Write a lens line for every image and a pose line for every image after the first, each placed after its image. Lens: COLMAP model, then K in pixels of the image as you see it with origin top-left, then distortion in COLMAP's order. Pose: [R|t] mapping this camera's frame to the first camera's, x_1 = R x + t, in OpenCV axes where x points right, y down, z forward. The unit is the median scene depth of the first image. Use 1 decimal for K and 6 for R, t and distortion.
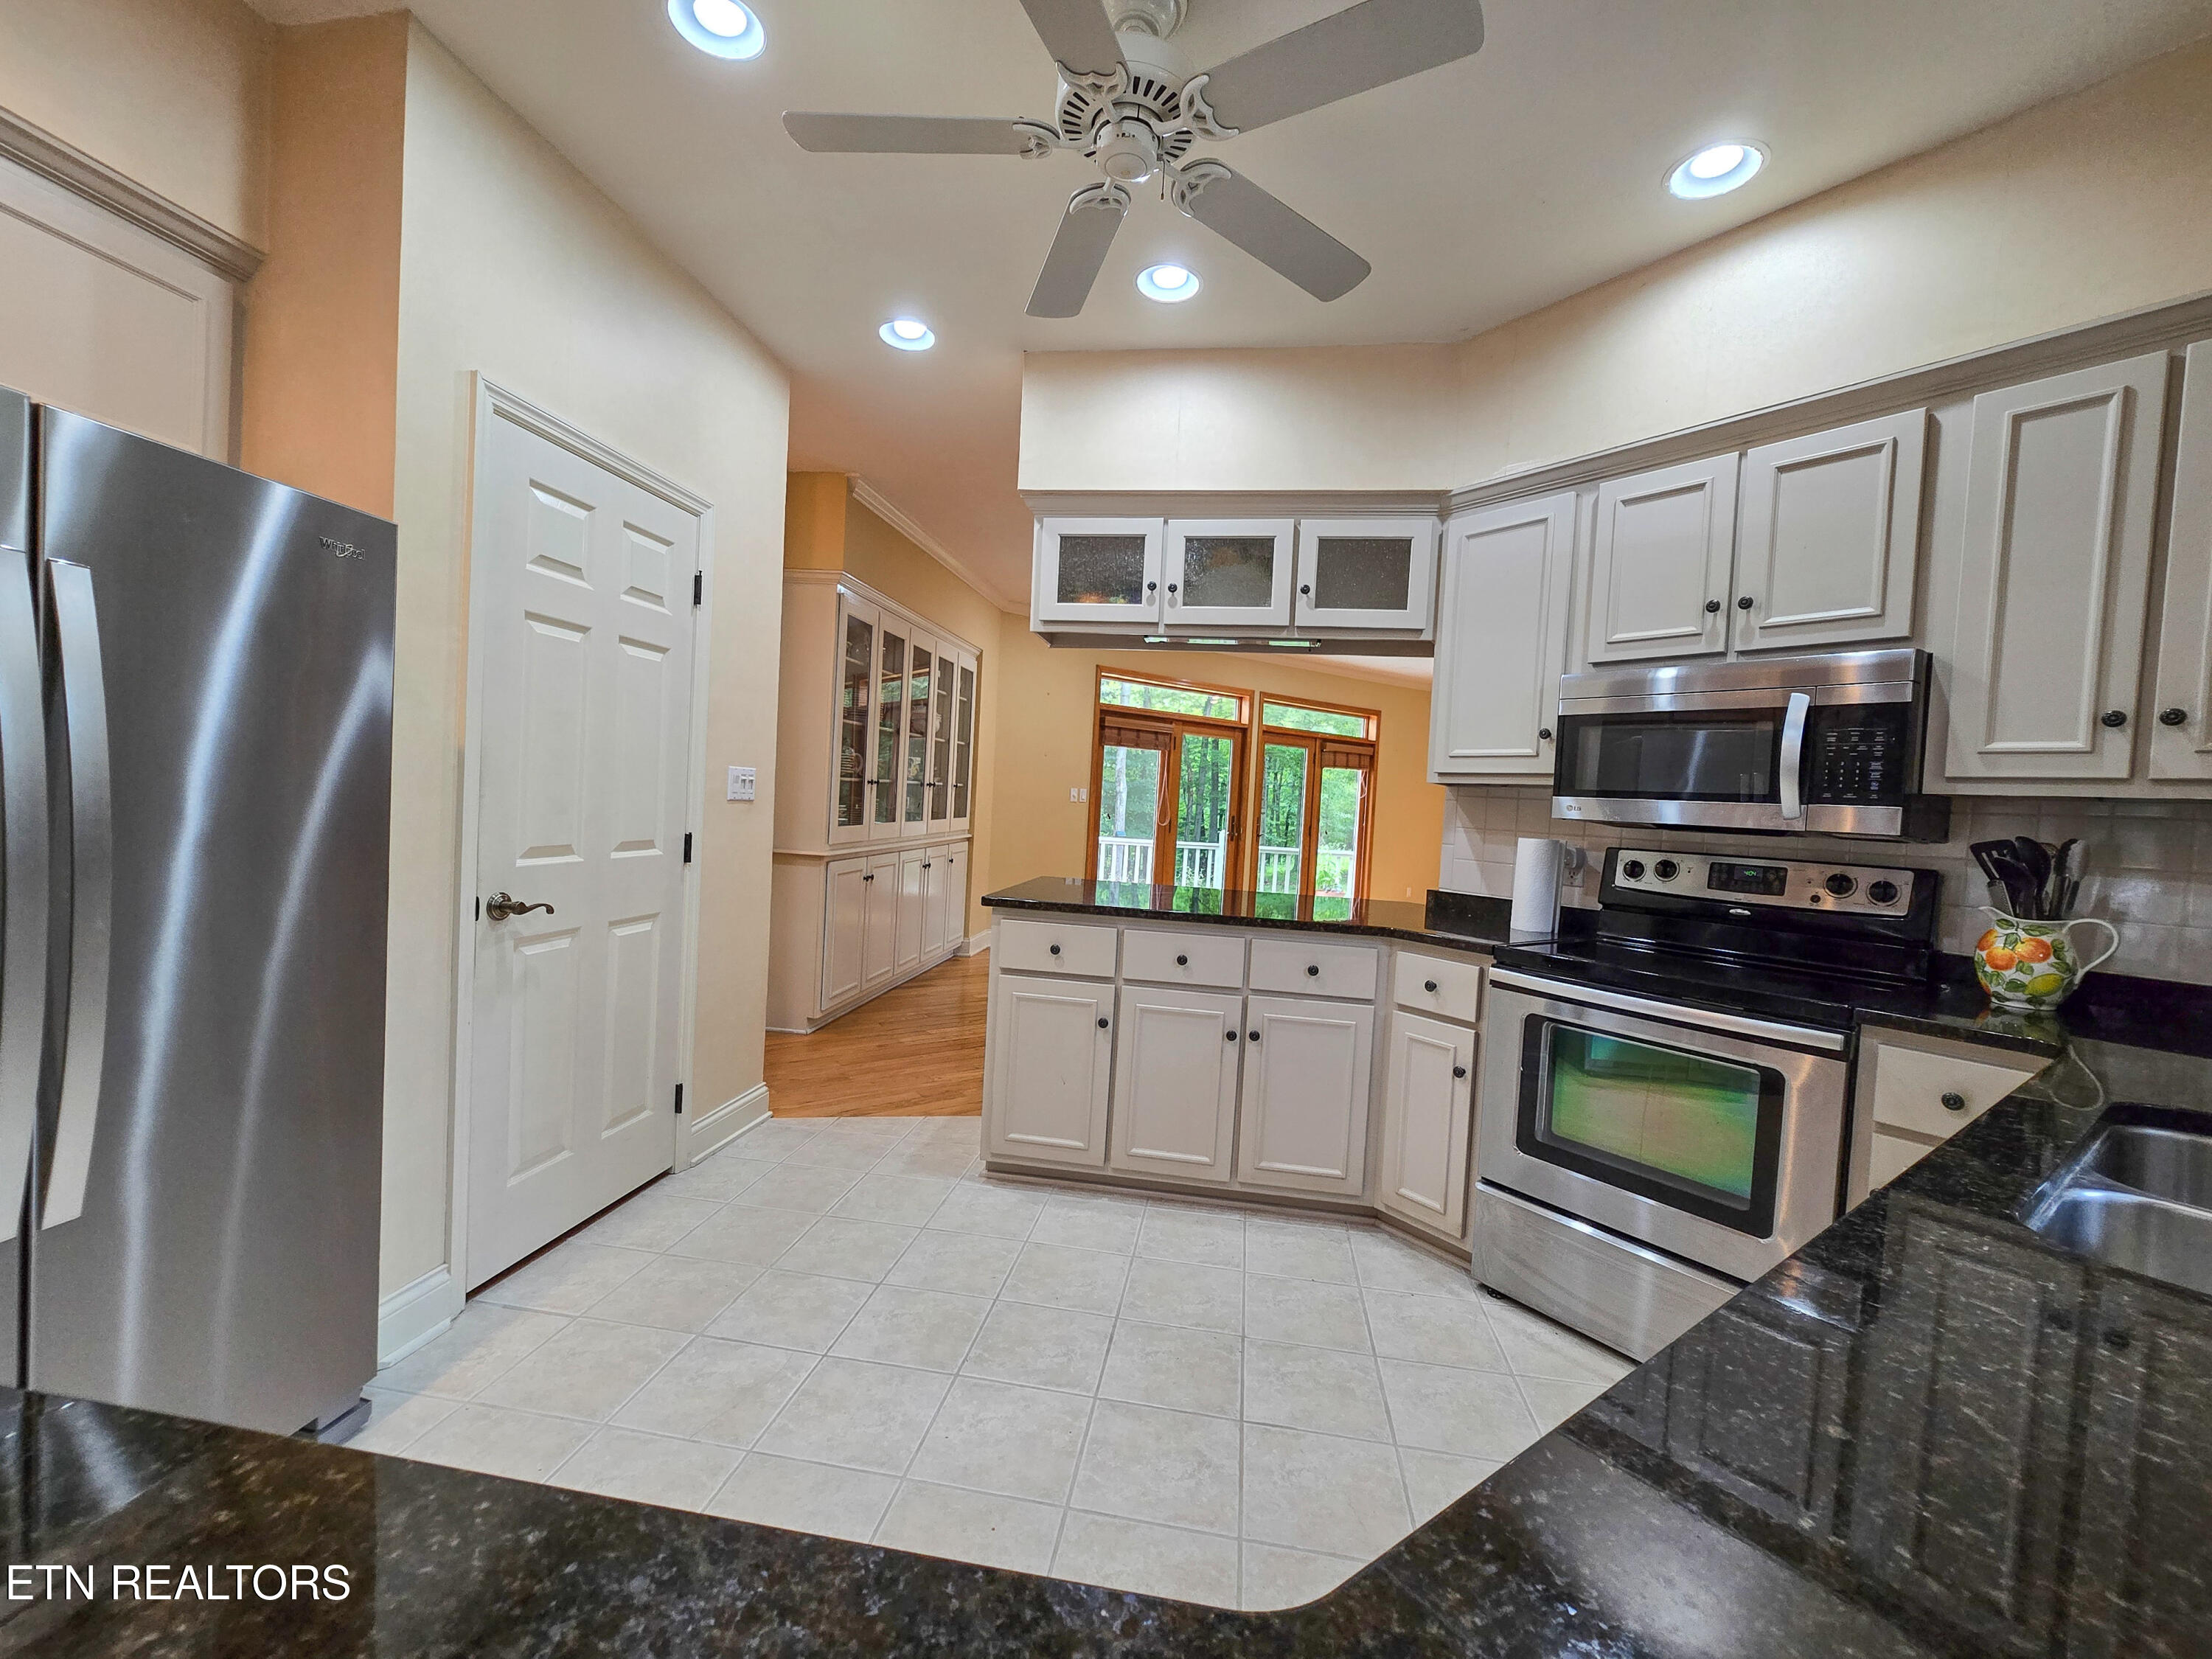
lens RADIAL K [[900.3, 0, 1103.1], [0, 900.3, 828.6], [0, 0, 1]] dist [-0.005196, 0.000246]
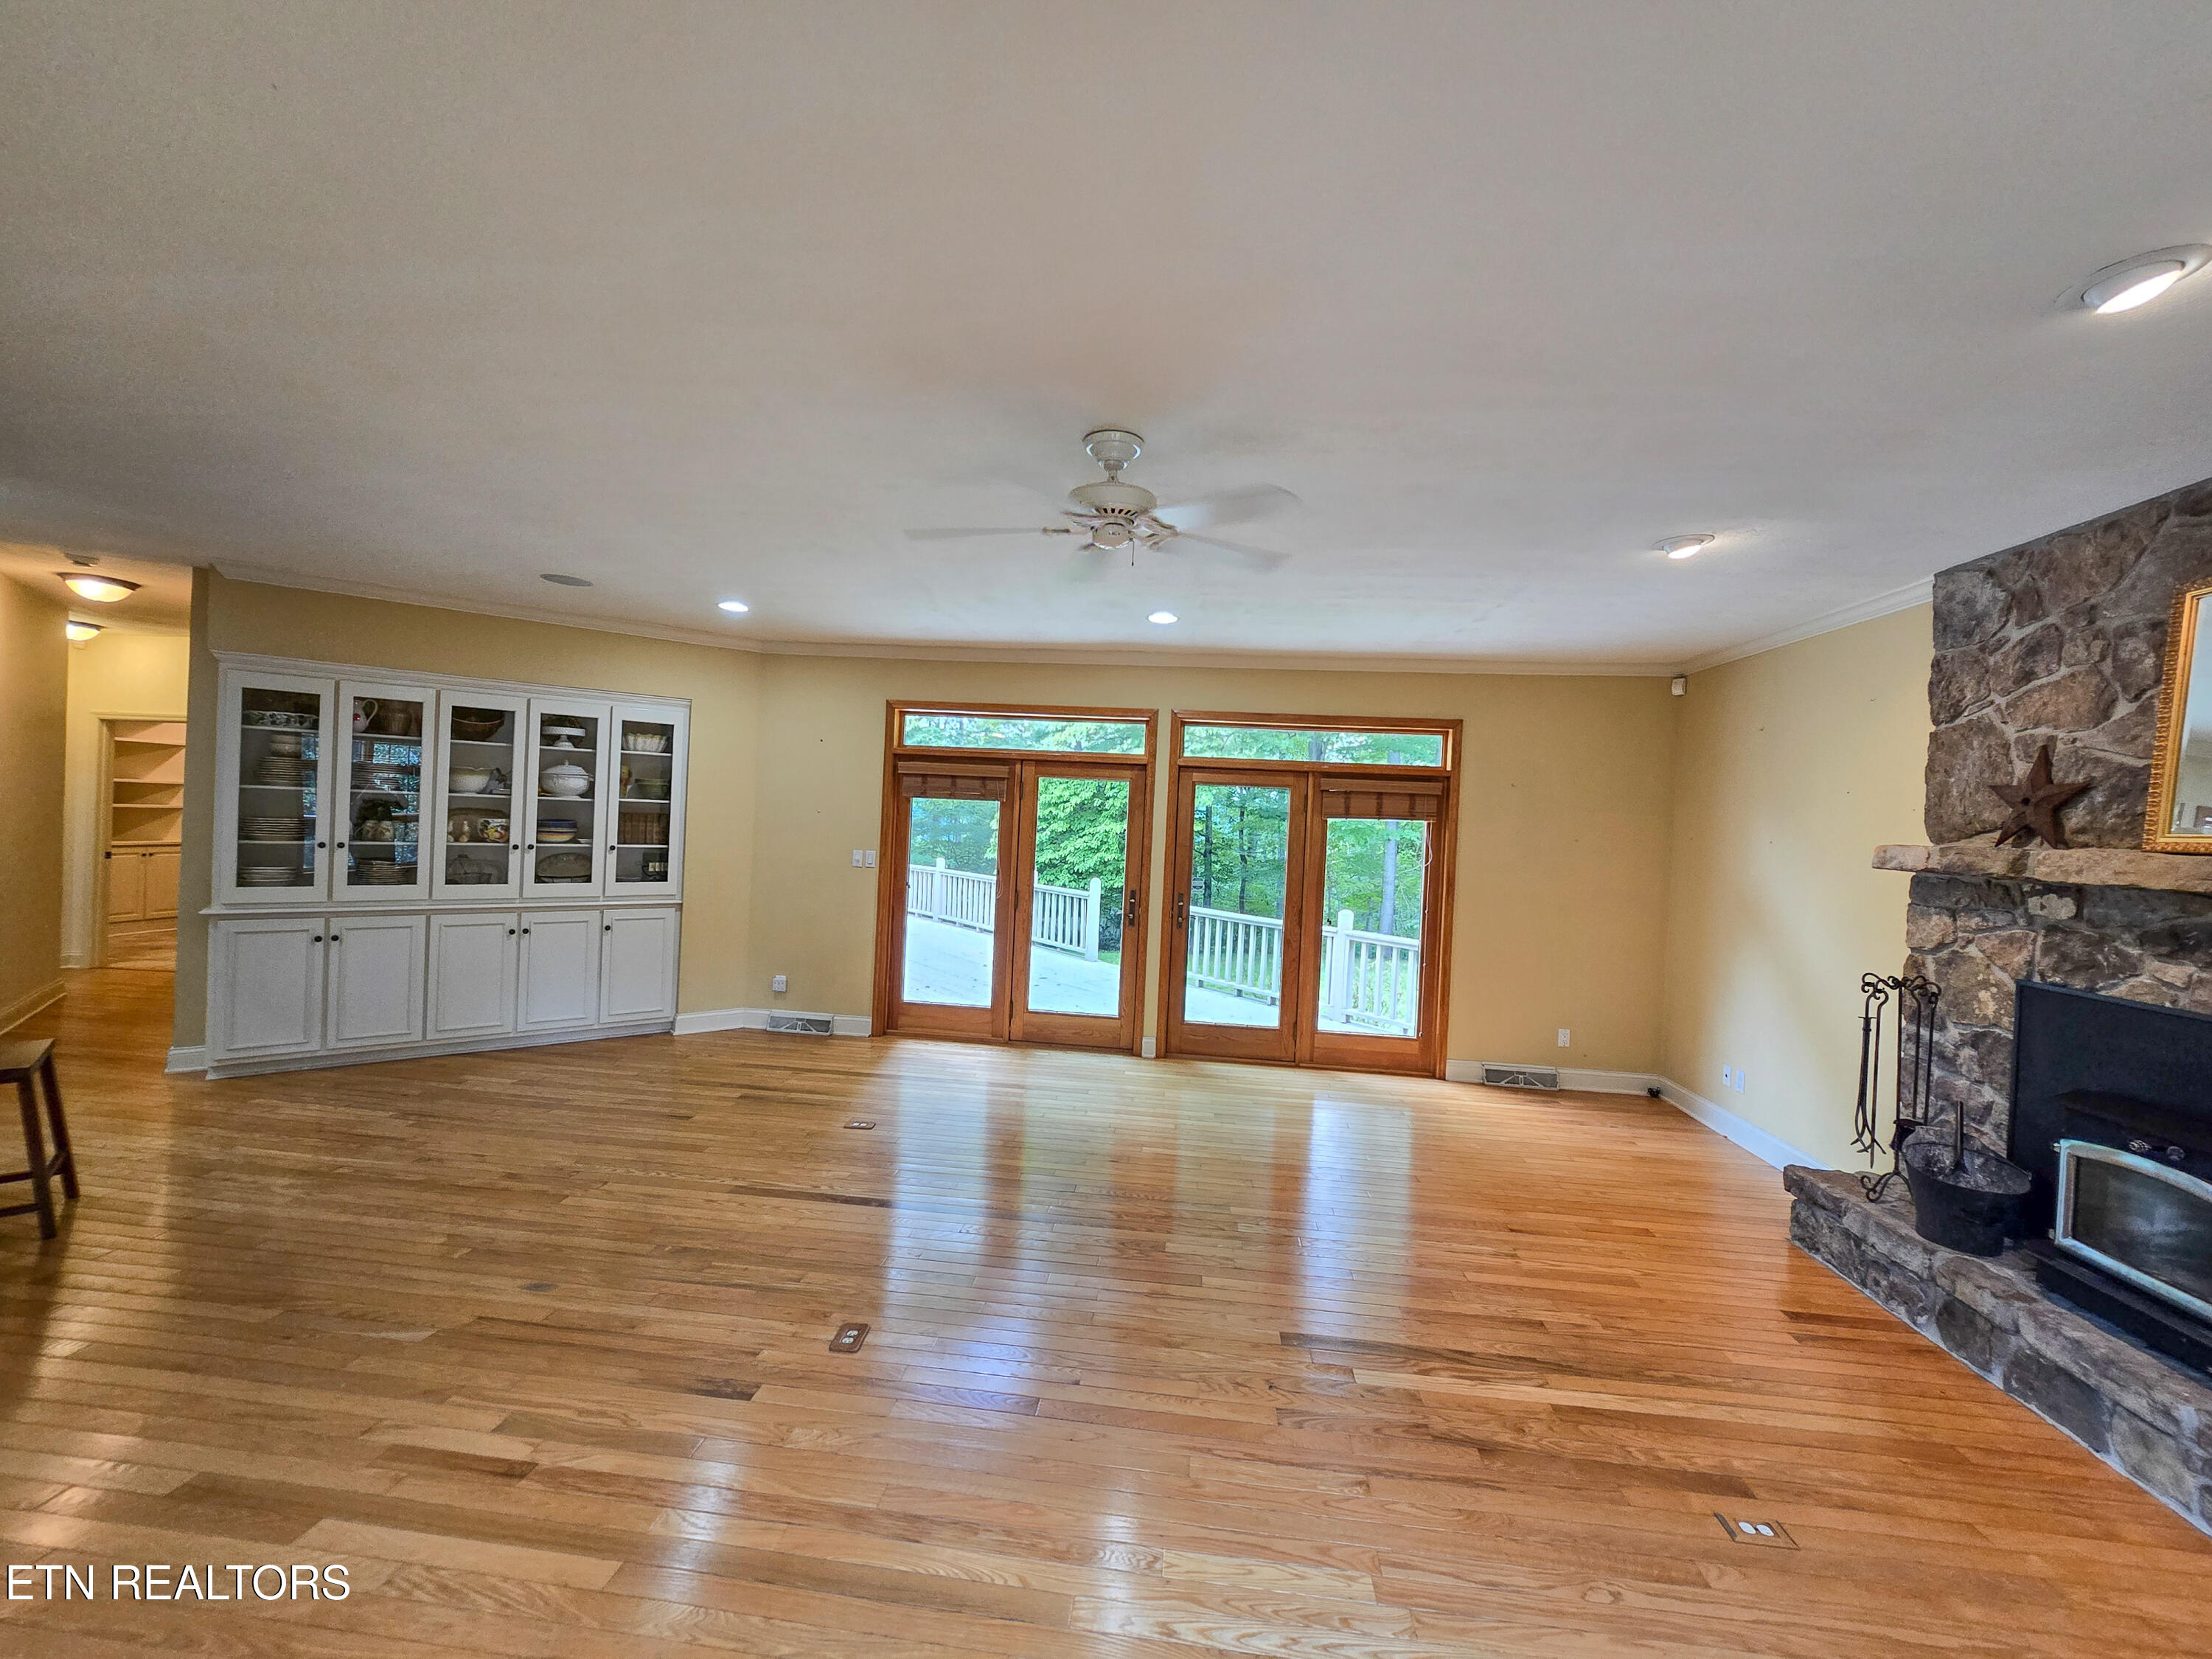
lens RADIAL K [[900.3, 0, 1103.1], [0, 900.3, 828.6], [0, 0, 1]] dist [-0.005196, 0.000246]
pose [[0.741374, -0.013939, -0.670947, 0.631966], [-0.031361, 0.997972, -0.055386, -0.023060], [0.670359, 0.062104, 0.739434, 0.487205]]
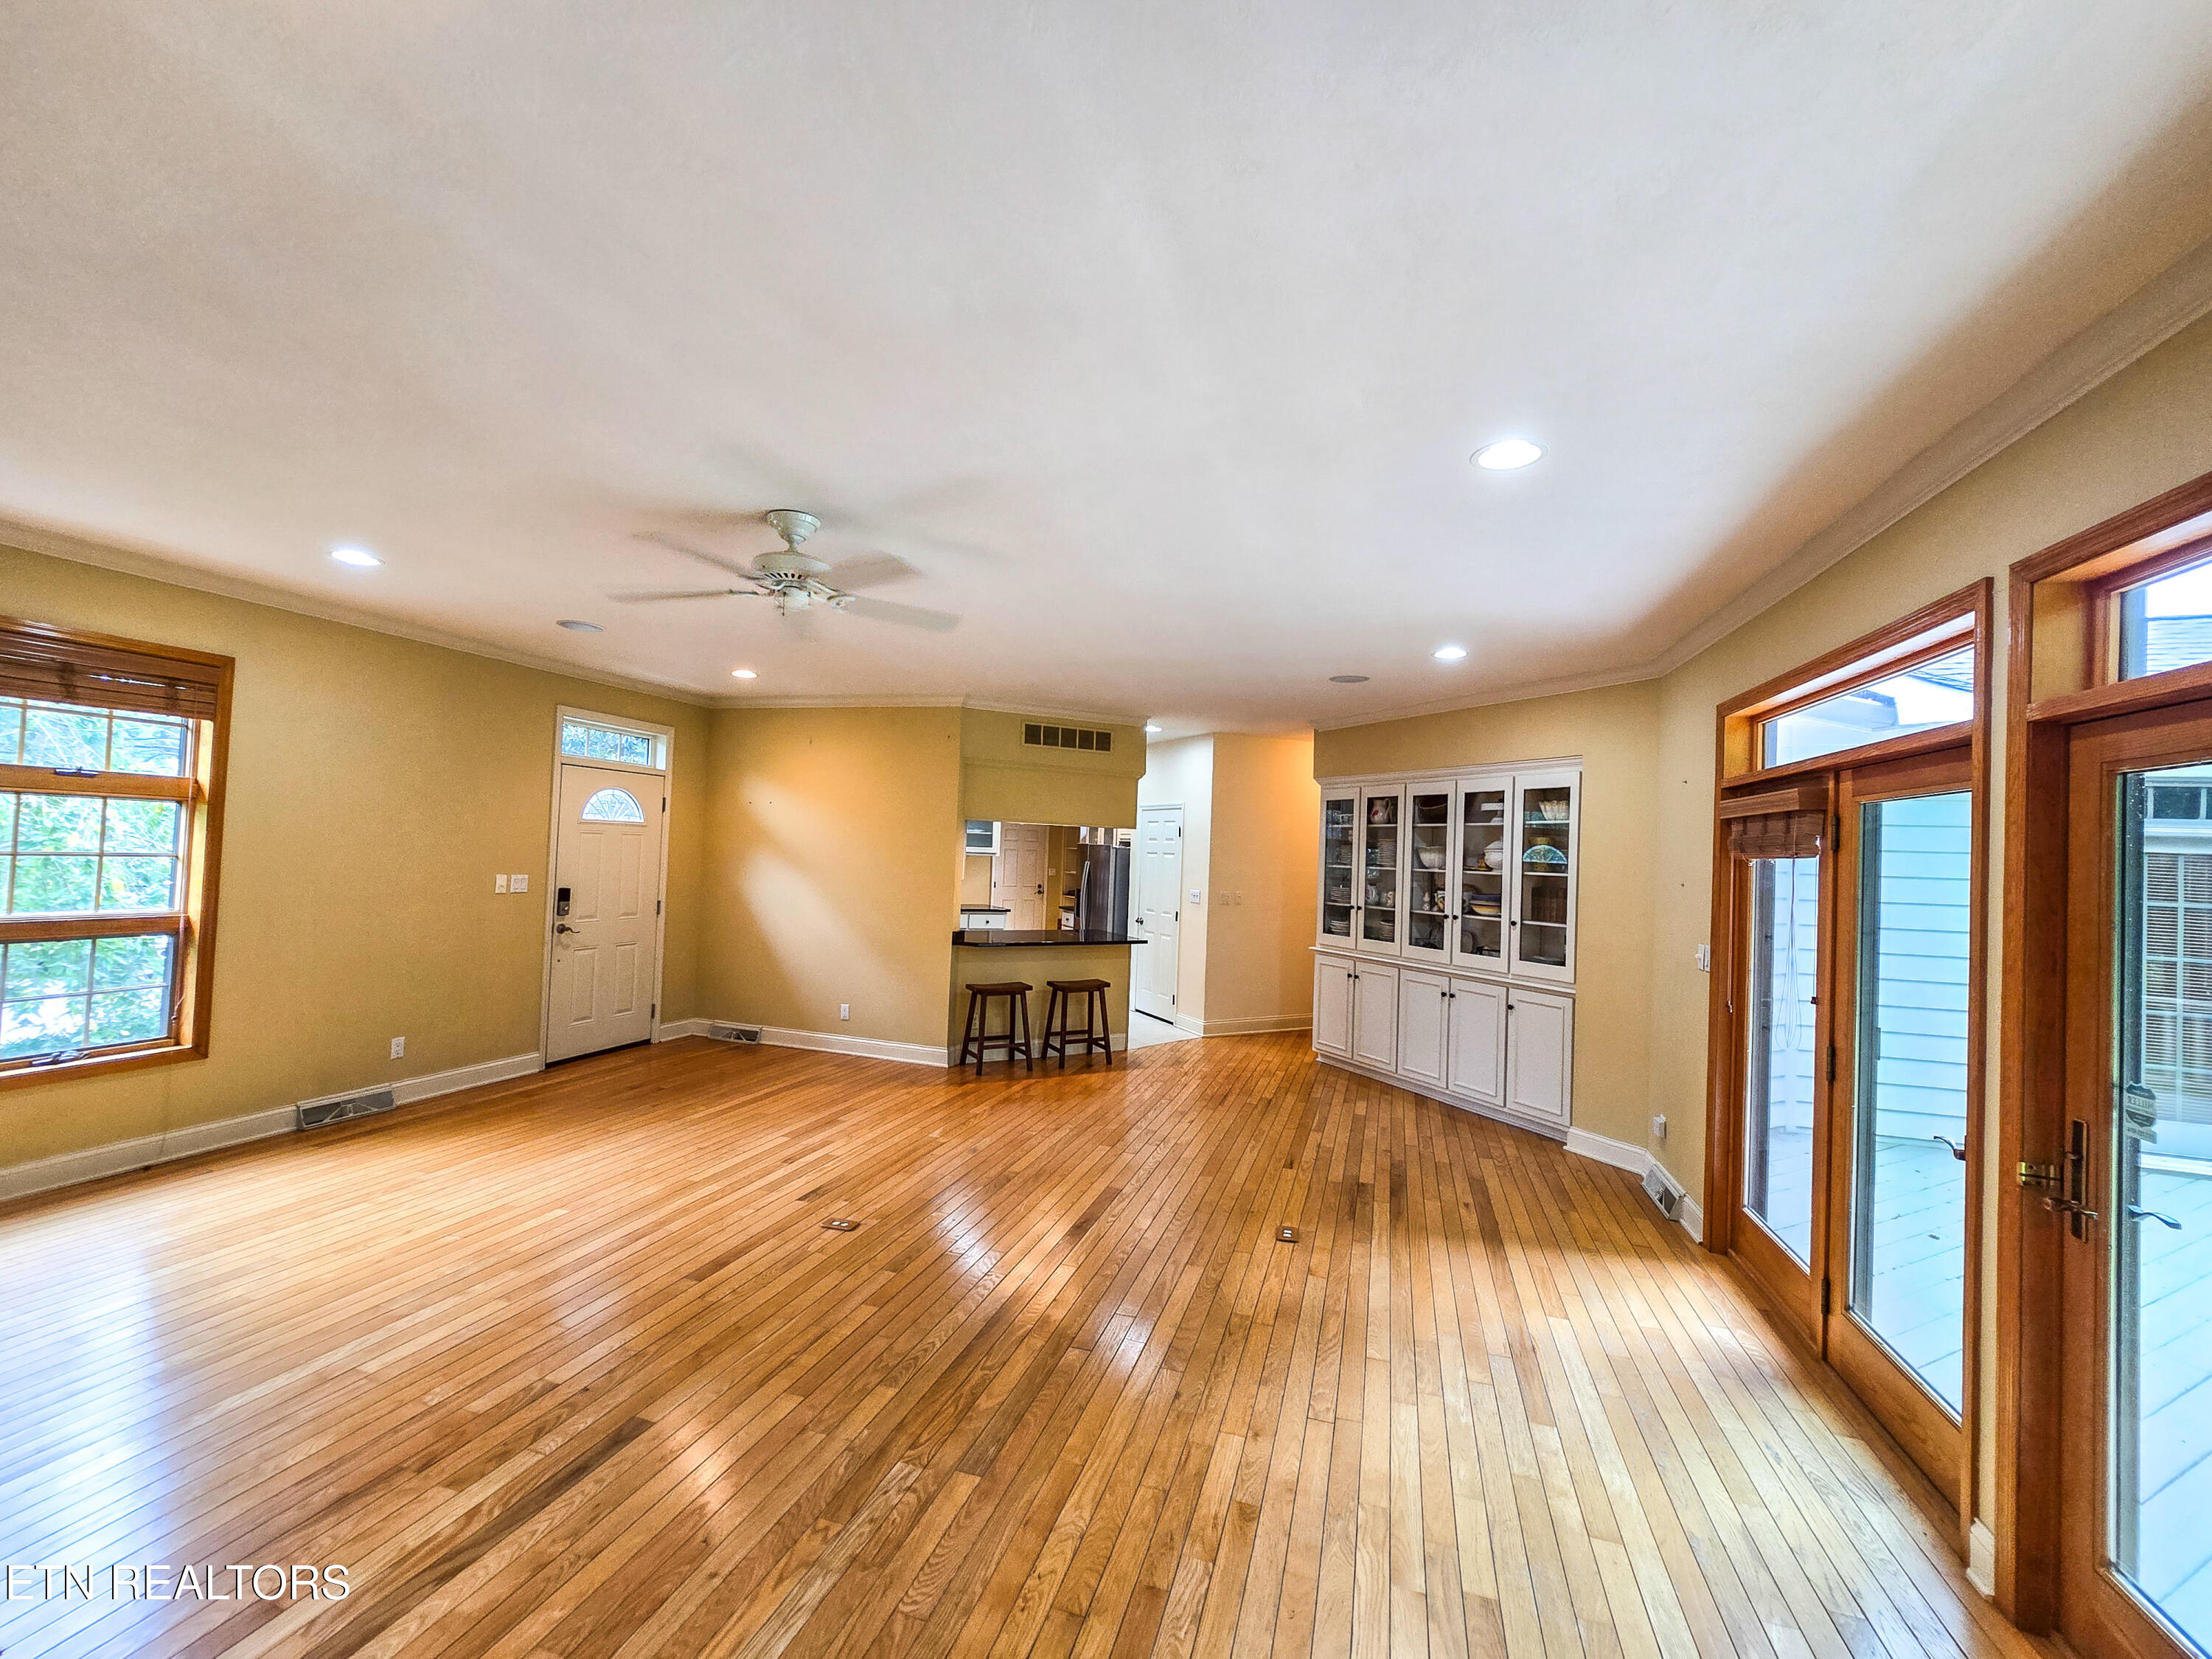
lens RADIAL K [[900.3, 0, 1103.1], [0, 900.3, 828.6], [0, 0, 1]] dist [-0.005196, 0.000246]
pose [[-0.804957, -0.098938, -0.585025, 0.523448], [-0.102931, 0.994335, -0.026533, -0.055730], [0.584336, 0.038859, -0.810581, 1.113826]]
